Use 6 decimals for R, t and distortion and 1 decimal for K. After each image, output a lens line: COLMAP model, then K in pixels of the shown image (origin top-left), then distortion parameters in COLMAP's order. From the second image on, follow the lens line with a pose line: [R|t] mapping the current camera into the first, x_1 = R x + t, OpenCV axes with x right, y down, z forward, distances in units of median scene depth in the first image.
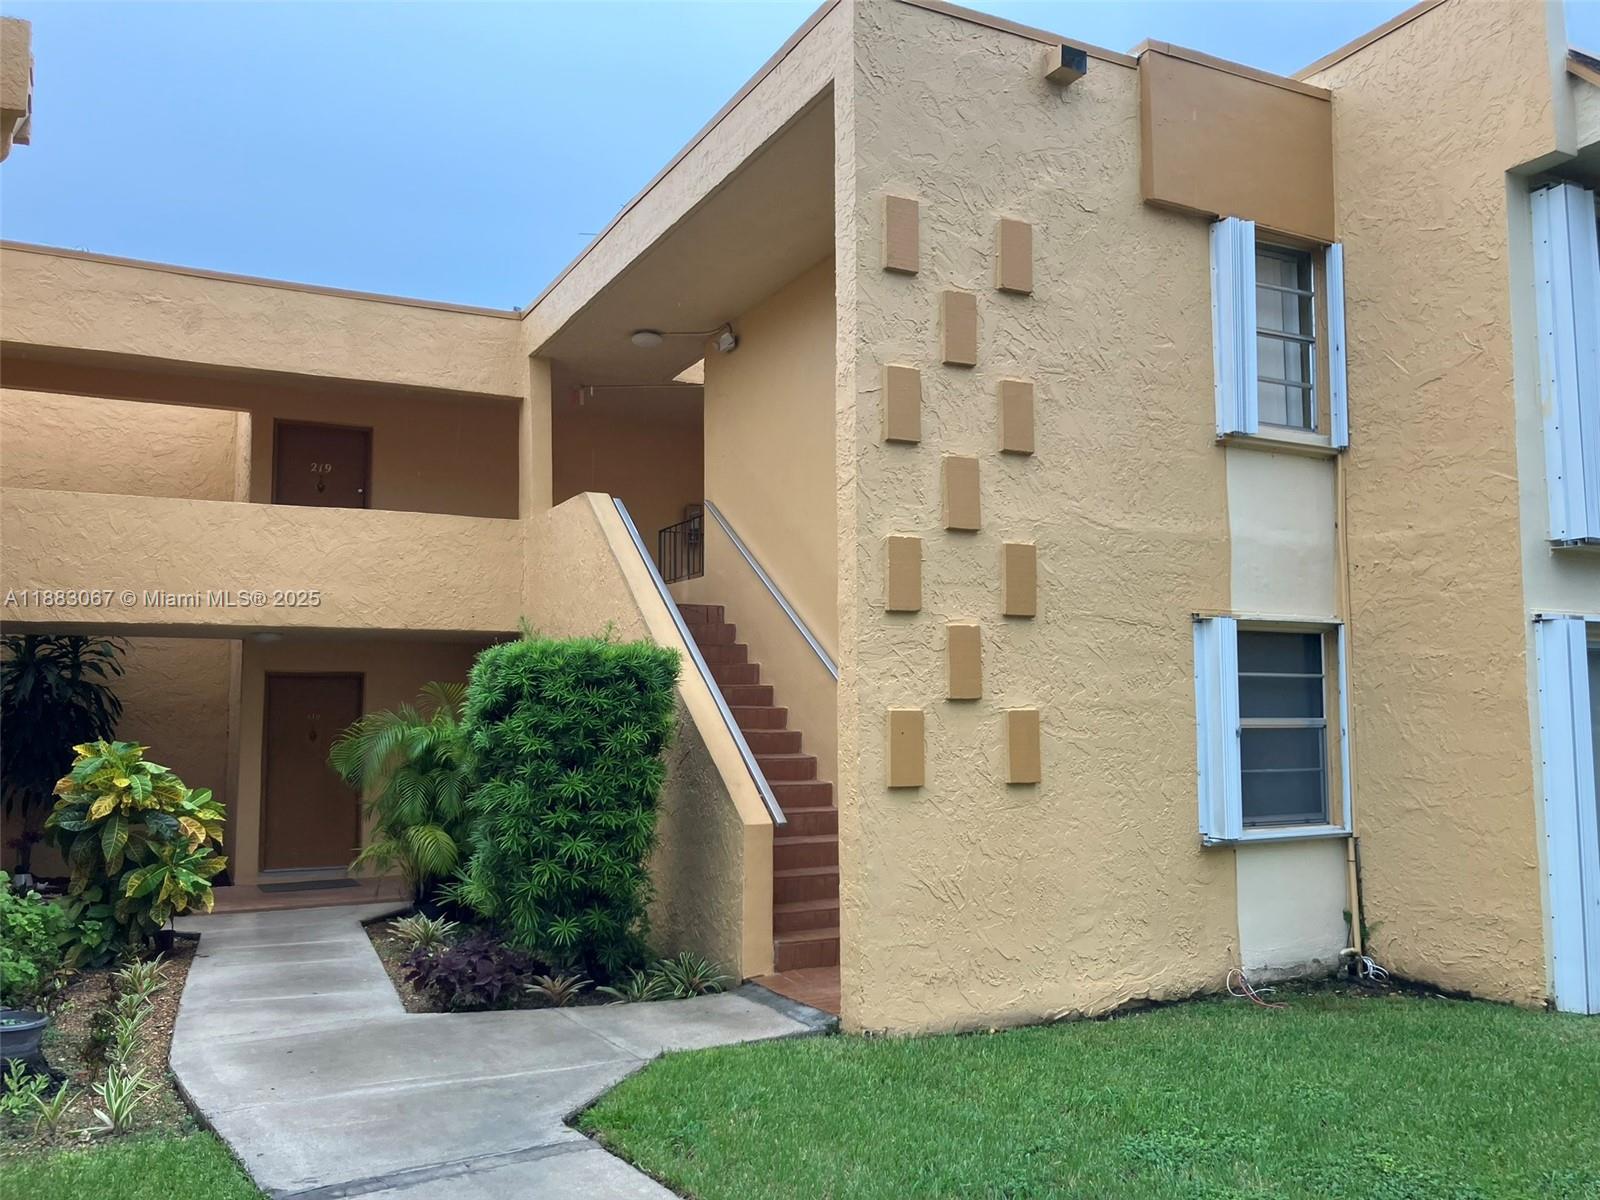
lens RADIAL K [[1333.6, 0, 808.0], [0, 1333.6, 588.8], [0, 0, 1]] dist [0.028500, -0.000886]
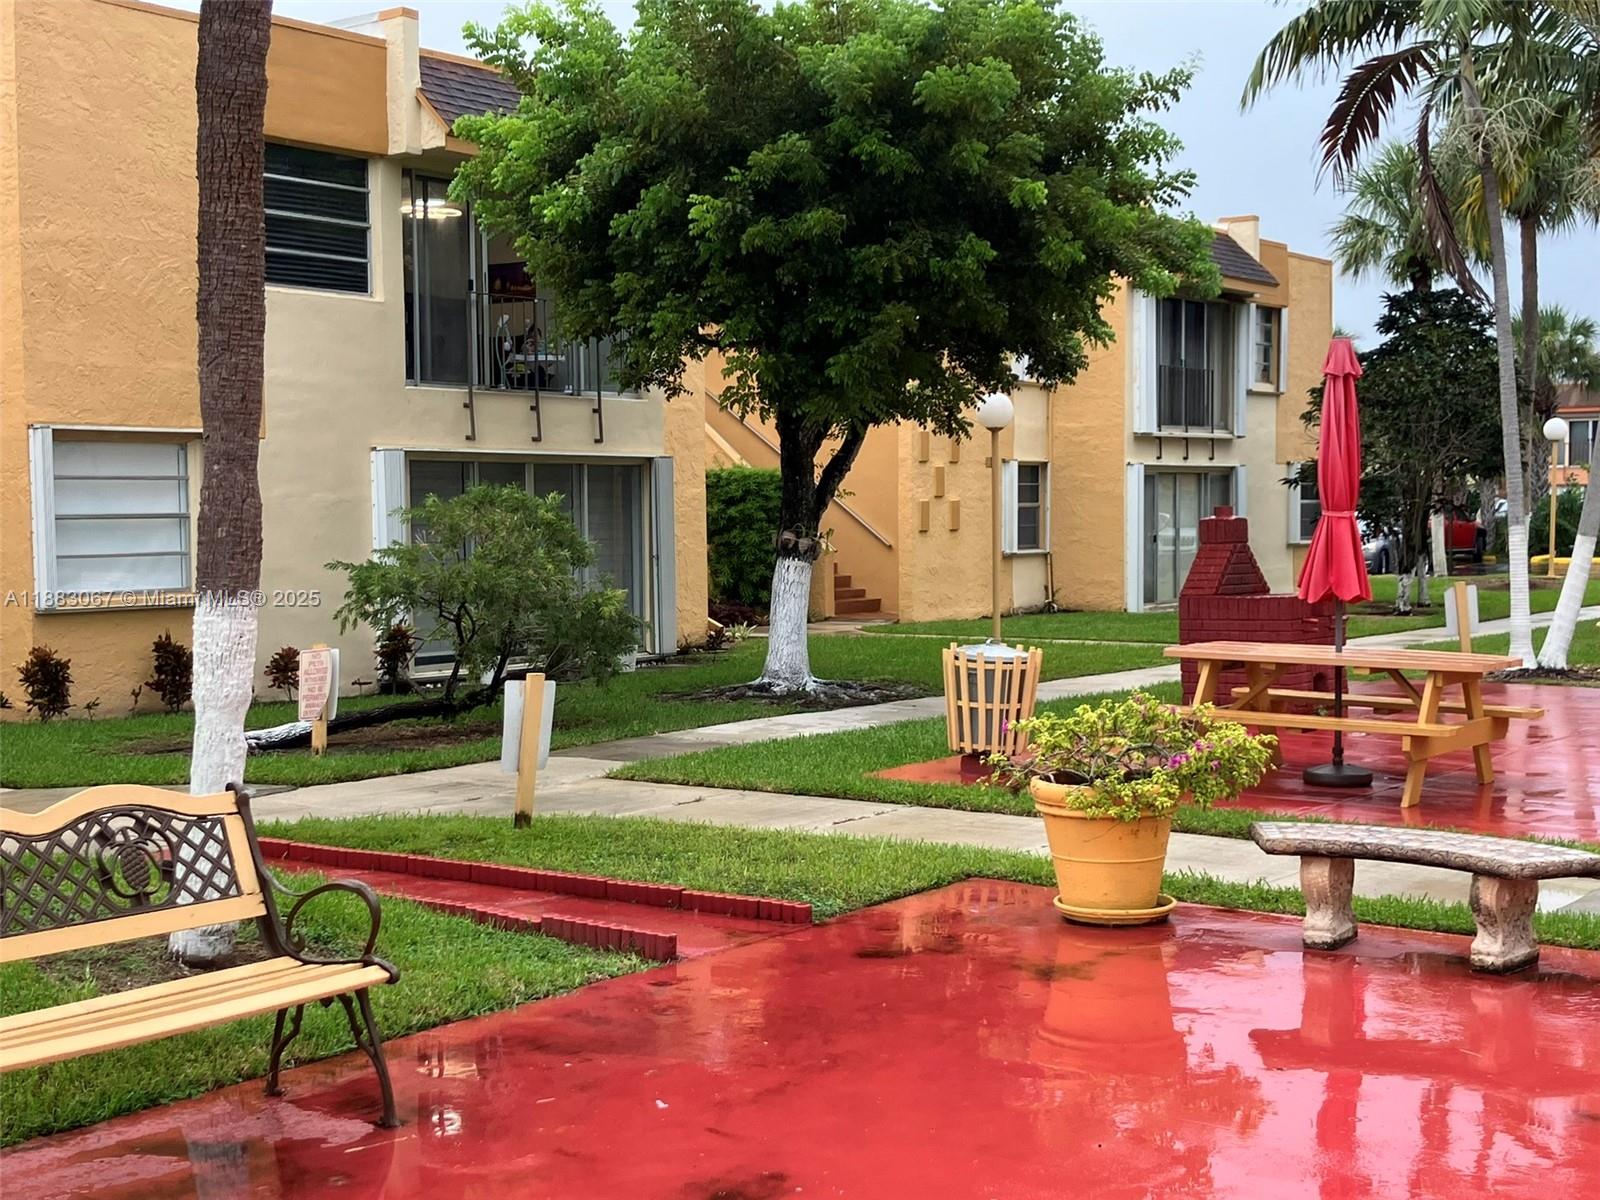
lens RADIAL K [[2089.2, 0, 797.3], [0, 2089.2, 602.8], [0, 0, 1]] dist [0.031133, 0.000000]
pose [[0.908177, -0.020934, 0.418063, -1.597075], [-0.040004, 0.989837, 0.136467, -0.219852], [-0.416671, -0.140660, 0.898109, -2.205773]]
